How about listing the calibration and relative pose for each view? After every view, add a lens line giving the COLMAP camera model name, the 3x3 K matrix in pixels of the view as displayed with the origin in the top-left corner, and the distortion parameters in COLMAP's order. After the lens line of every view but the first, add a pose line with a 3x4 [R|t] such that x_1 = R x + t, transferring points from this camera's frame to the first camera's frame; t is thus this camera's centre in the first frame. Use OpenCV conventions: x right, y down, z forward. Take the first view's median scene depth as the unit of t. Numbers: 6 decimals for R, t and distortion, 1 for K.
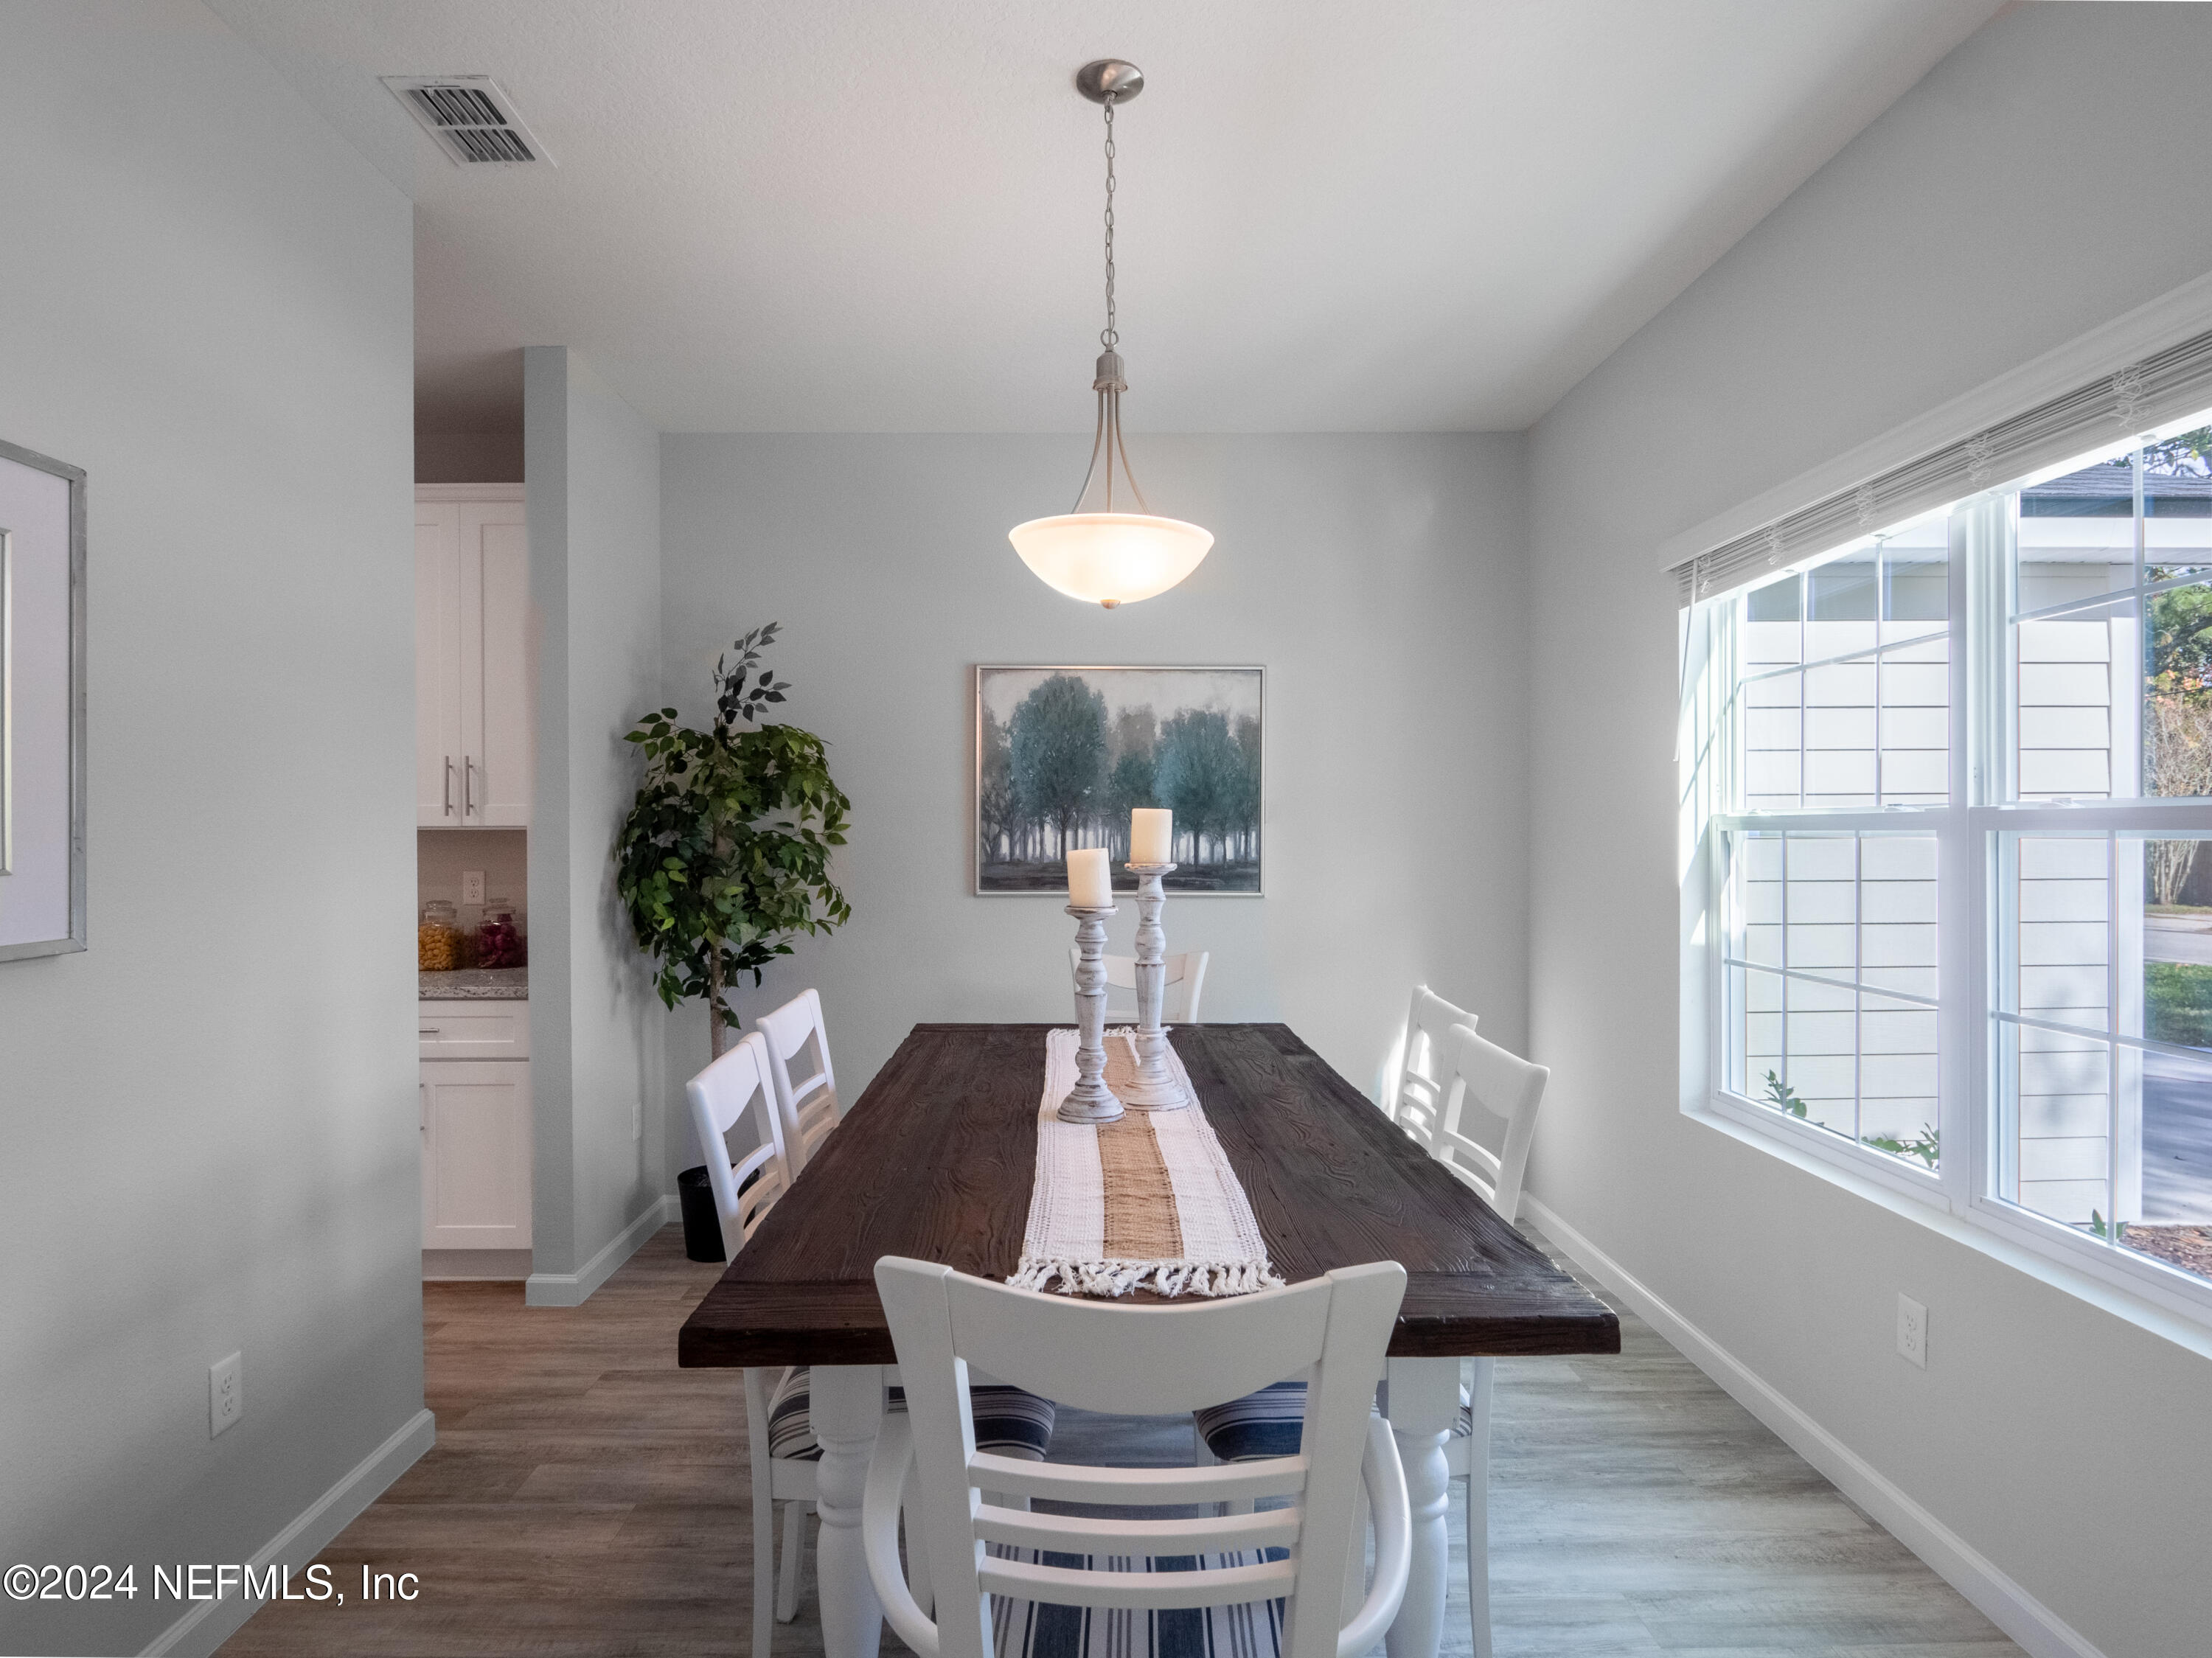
lens RADIAL K [[1189.8, 0, 1087.6], [0, 1189.8, 841.4], [0, 0, 1]] dist [-0.010567, -0.001977]
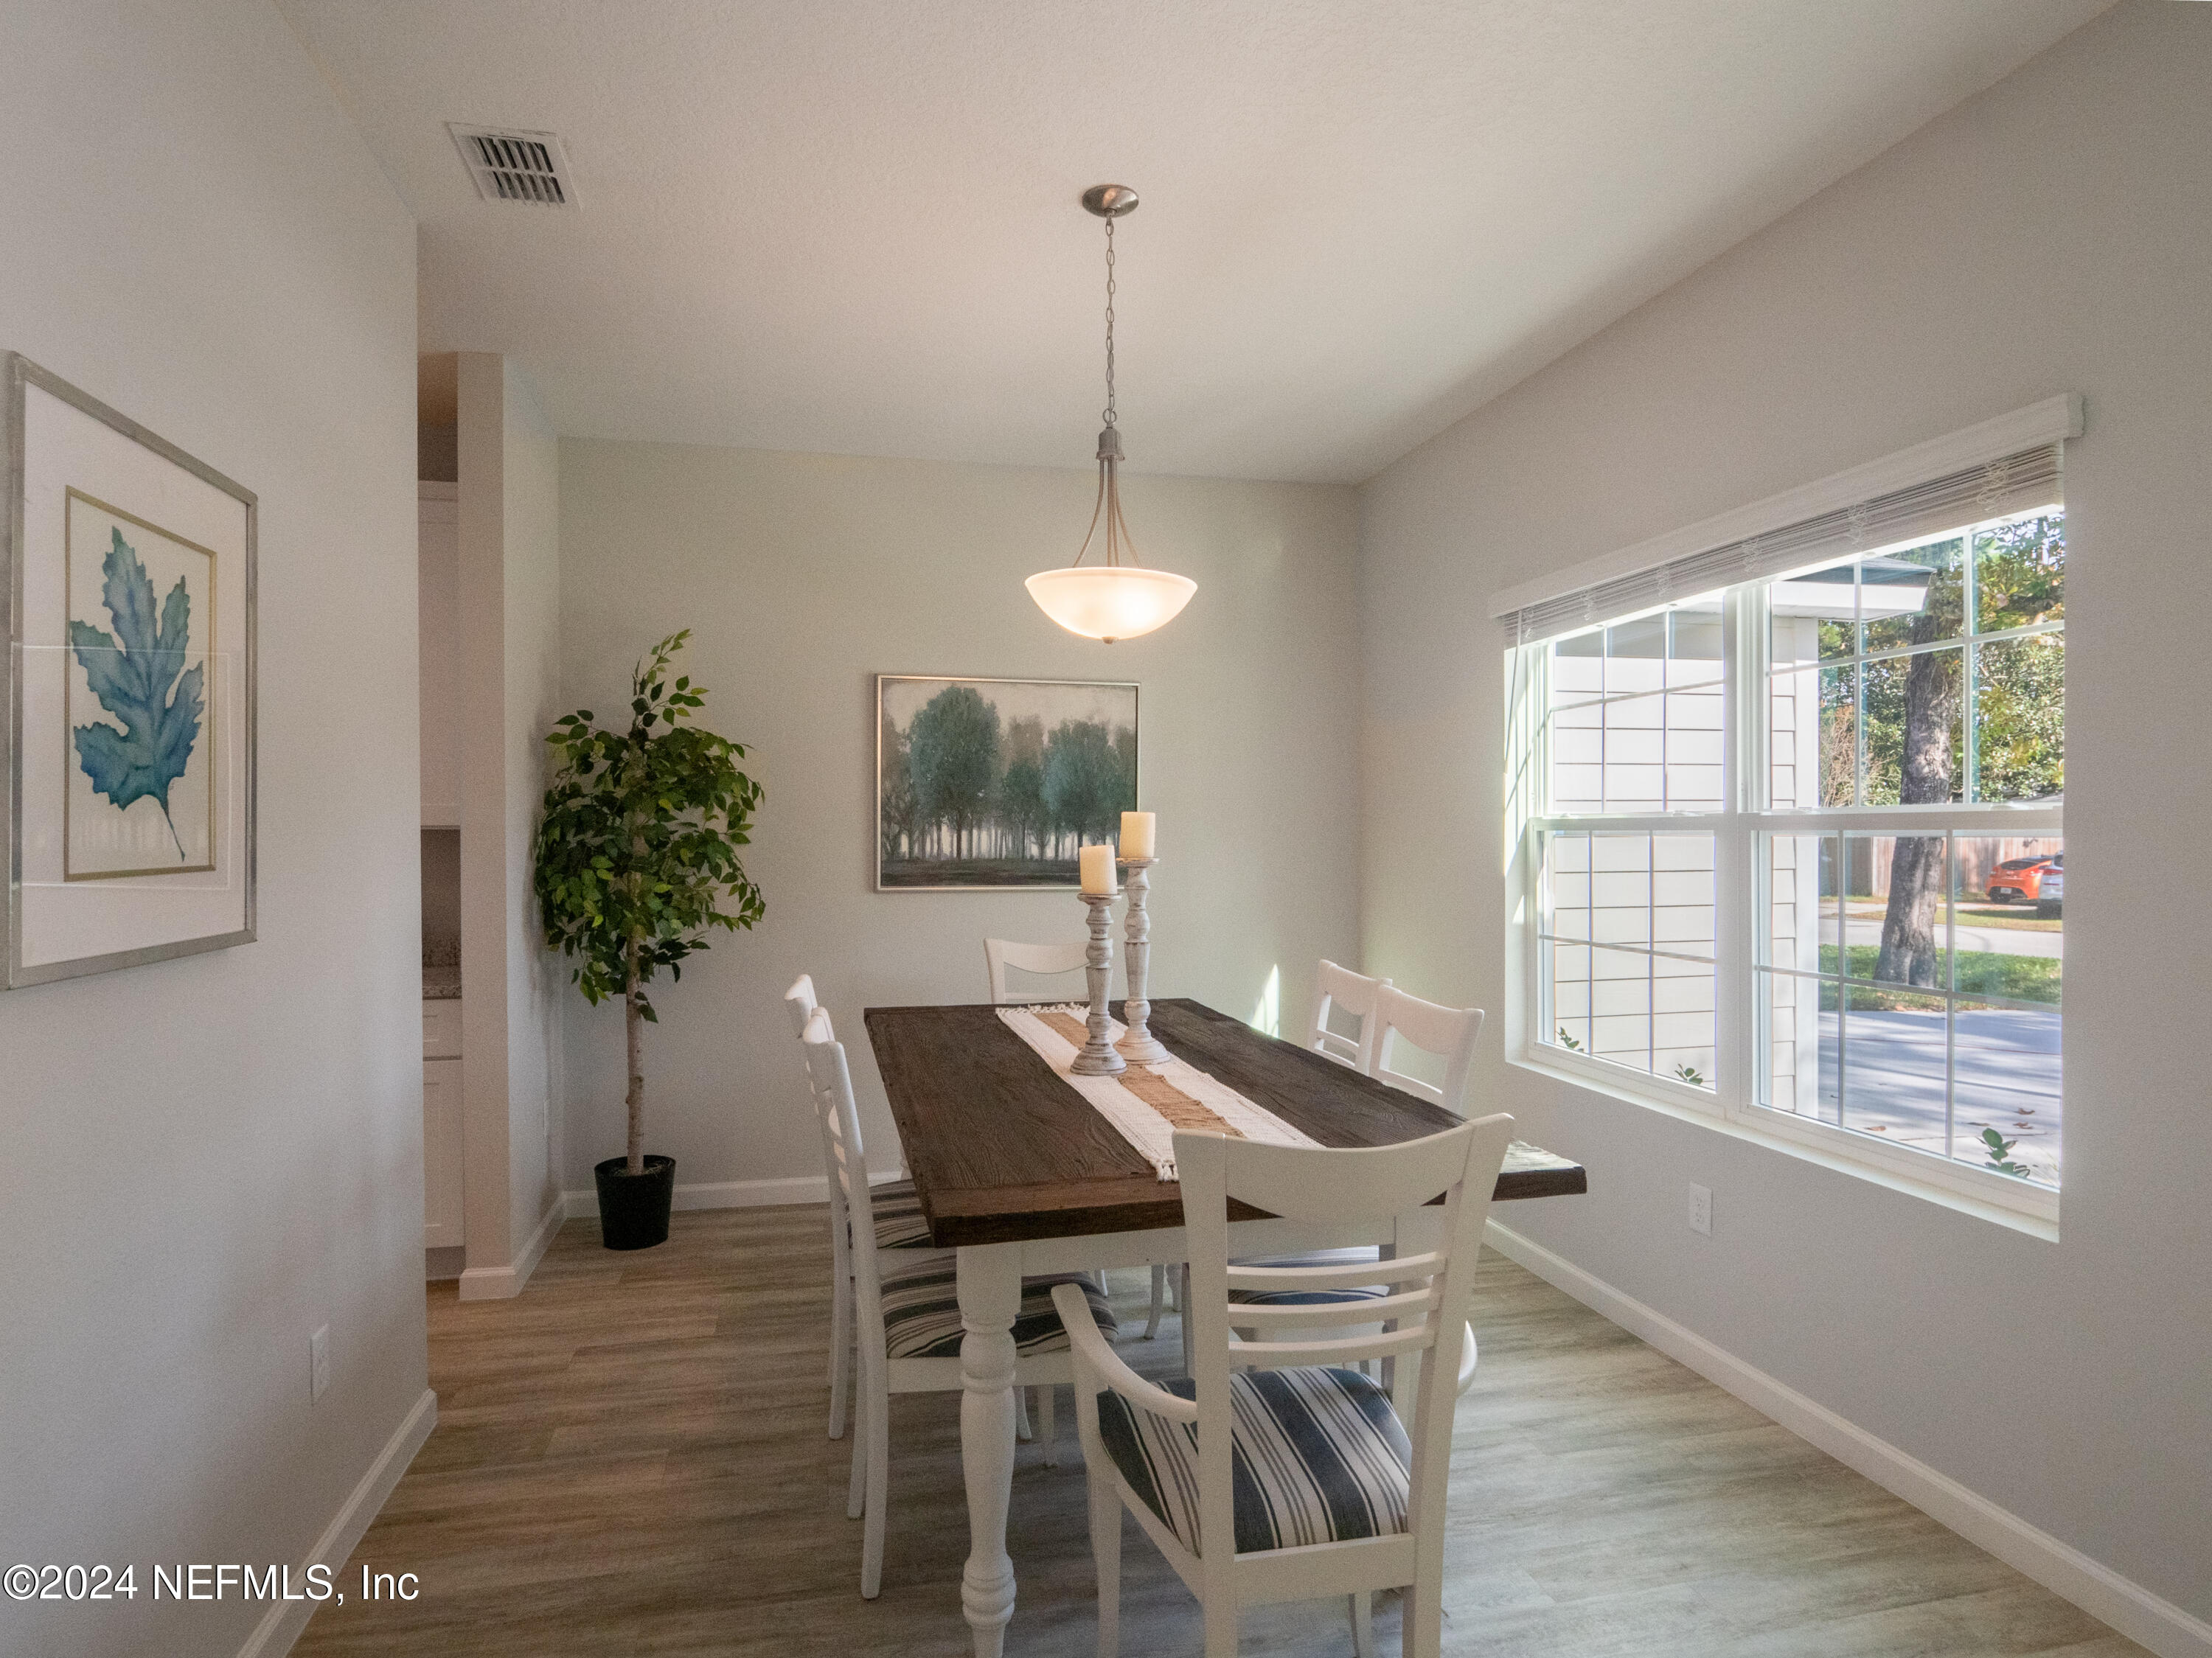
lens RADIAL K [[1190.4, 0, 1096.2], [0, 1190.4, 842.5], [0, 0, 1]] dist [-0.002340, -0.008277]
pose [[0.978249, -0.001770, 0.207426, -0.168277], [0.001533, 0.999998, 0.001303, 0.000951], [-0.207428, -0.000956, 0.978250, -0.113157]]
